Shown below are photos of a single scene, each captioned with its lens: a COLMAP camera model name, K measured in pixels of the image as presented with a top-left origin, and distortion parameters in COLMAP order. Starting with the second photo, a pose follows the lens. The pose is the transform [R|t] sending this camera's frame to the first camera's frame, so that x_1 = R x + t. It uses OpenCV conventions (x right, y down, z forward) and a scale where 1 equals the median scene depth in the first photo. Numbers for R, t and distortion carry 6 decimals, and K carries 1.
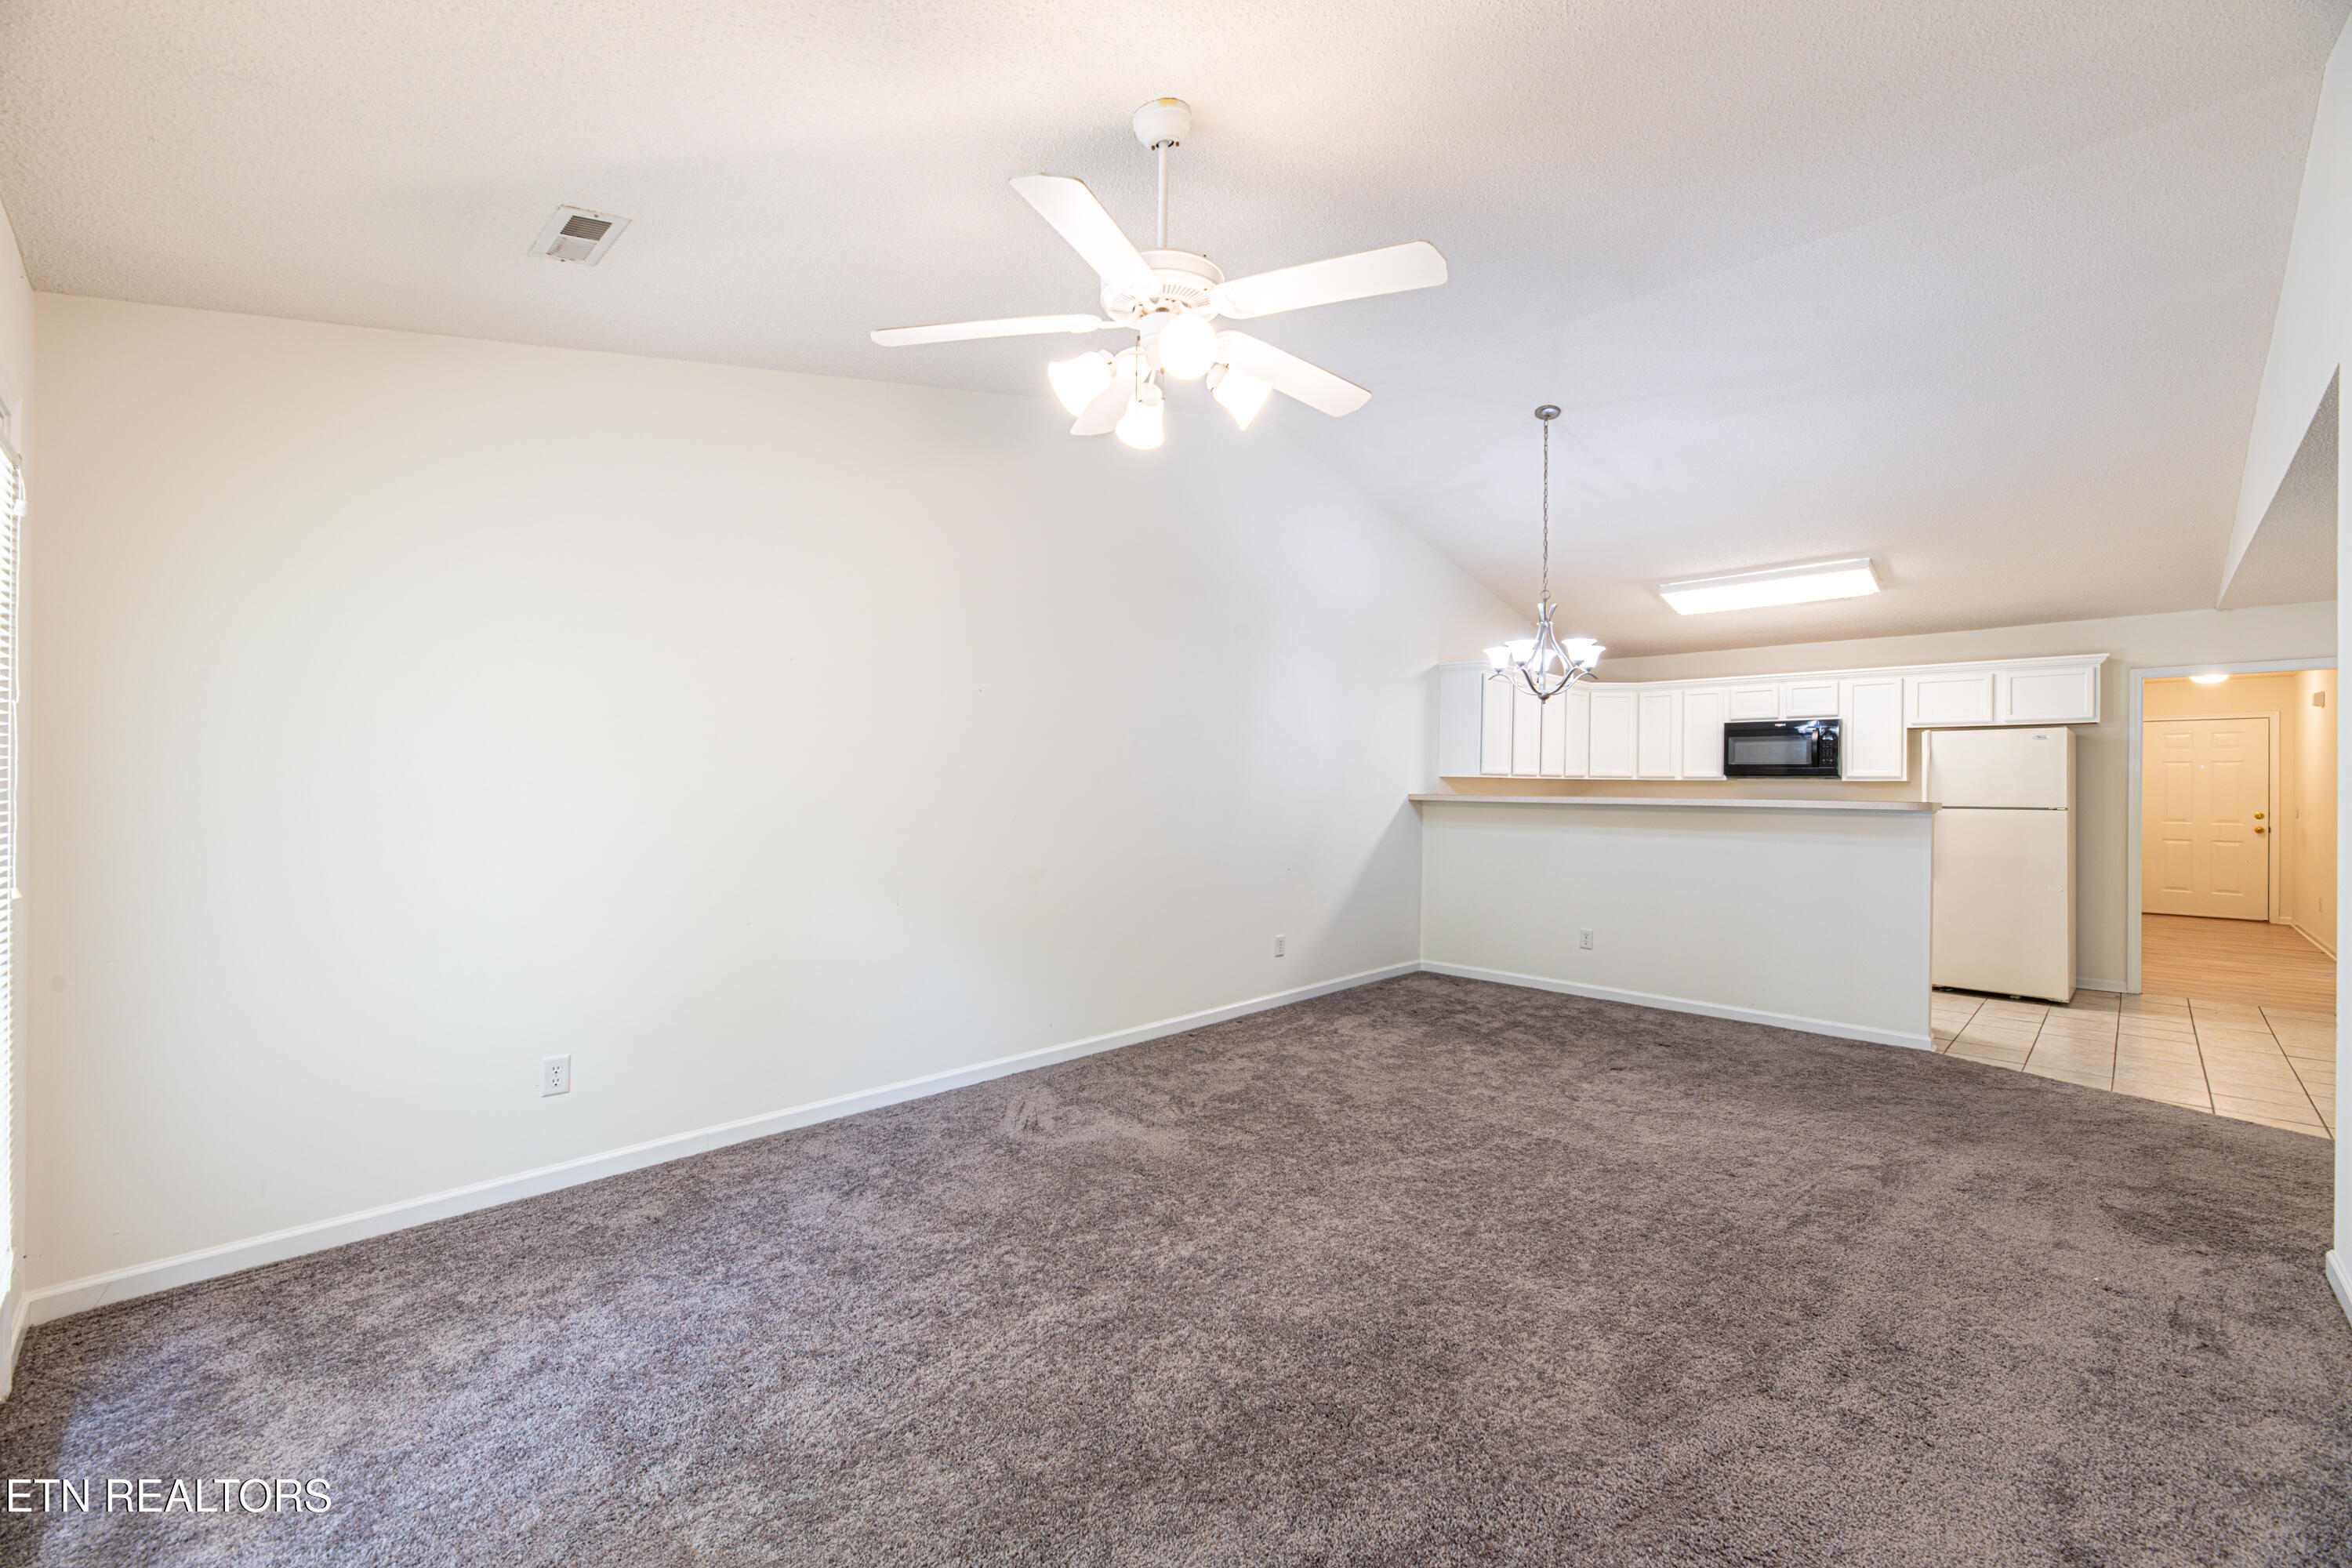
lens RADIAL K [[1010.0, 0, 1176.1], [0, 1010.0, 783.2], [0, 0, 1]] dist [-0.007132, 0.001472]
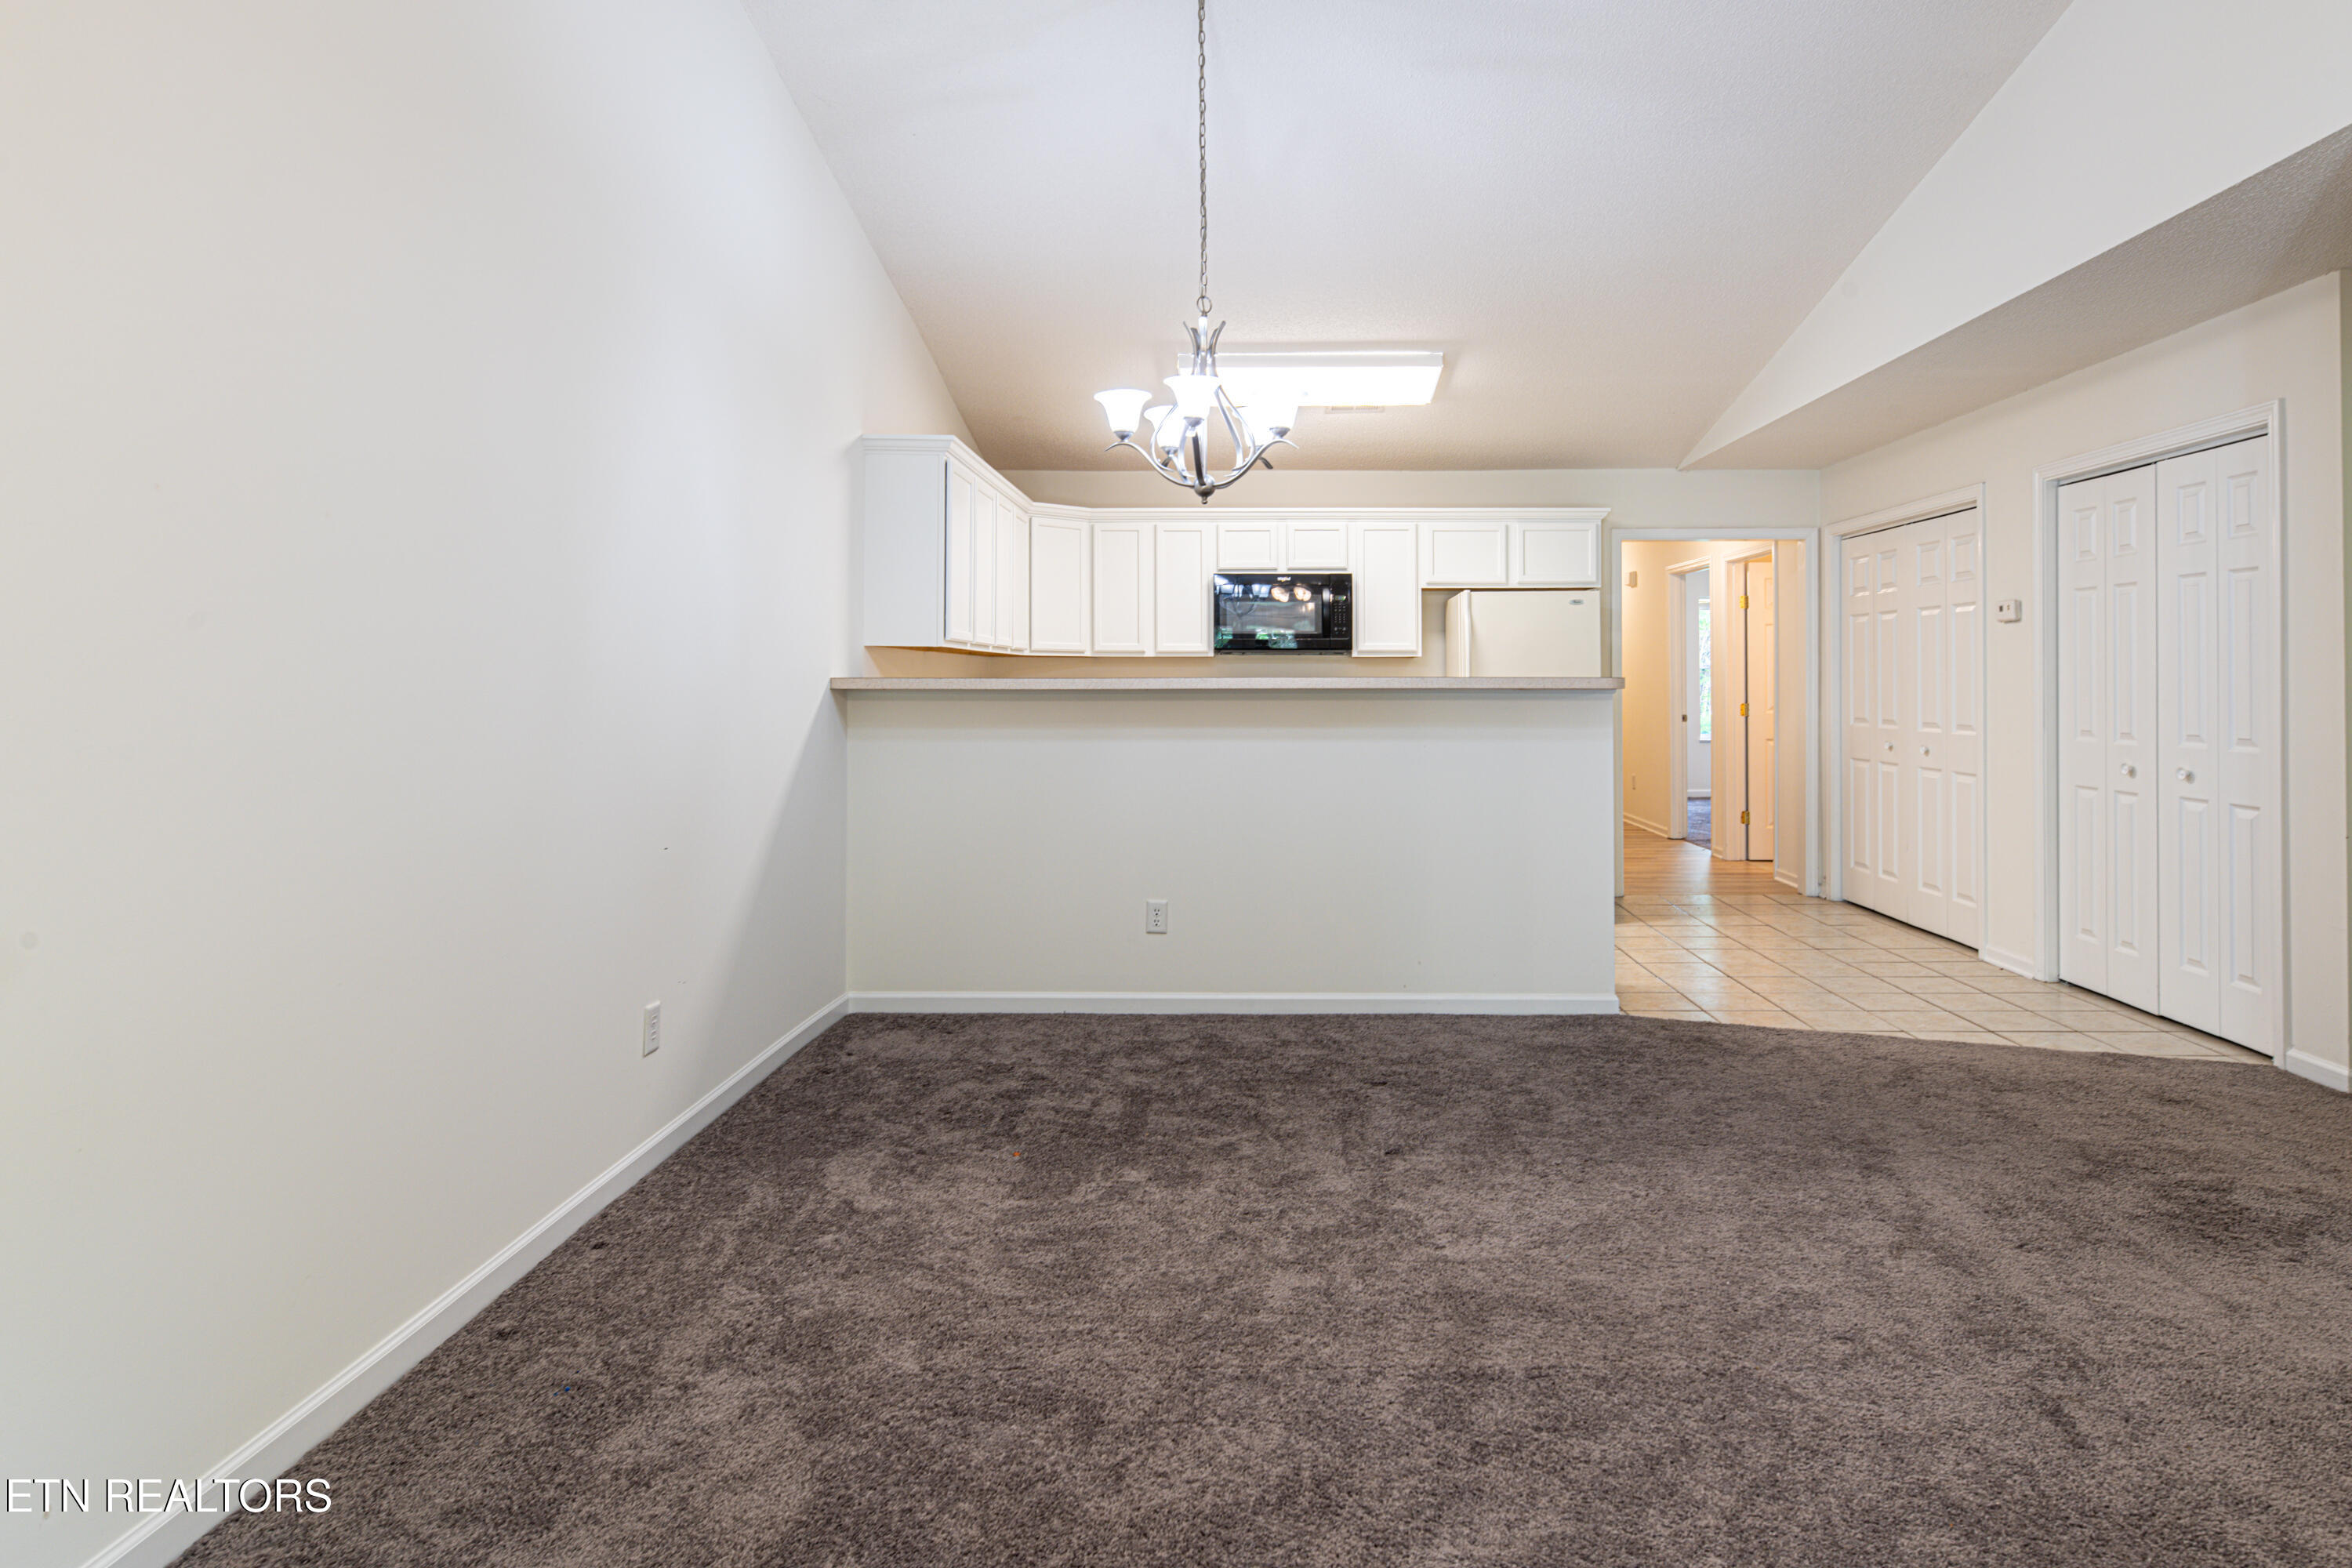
lens RADIAL K [[1326.6, 0, 1207.9], [0, 1326.6, 690.2], [0, 0, 1]] dist [-0.004604, -0.001321]
pose [[0.711850, -0.012444, 0.702222, -0.119630], [0.006833, 0.999918, 0.010793, 0.012497], [-0.702299, -0.002884, 0.711877, 0.424395]]
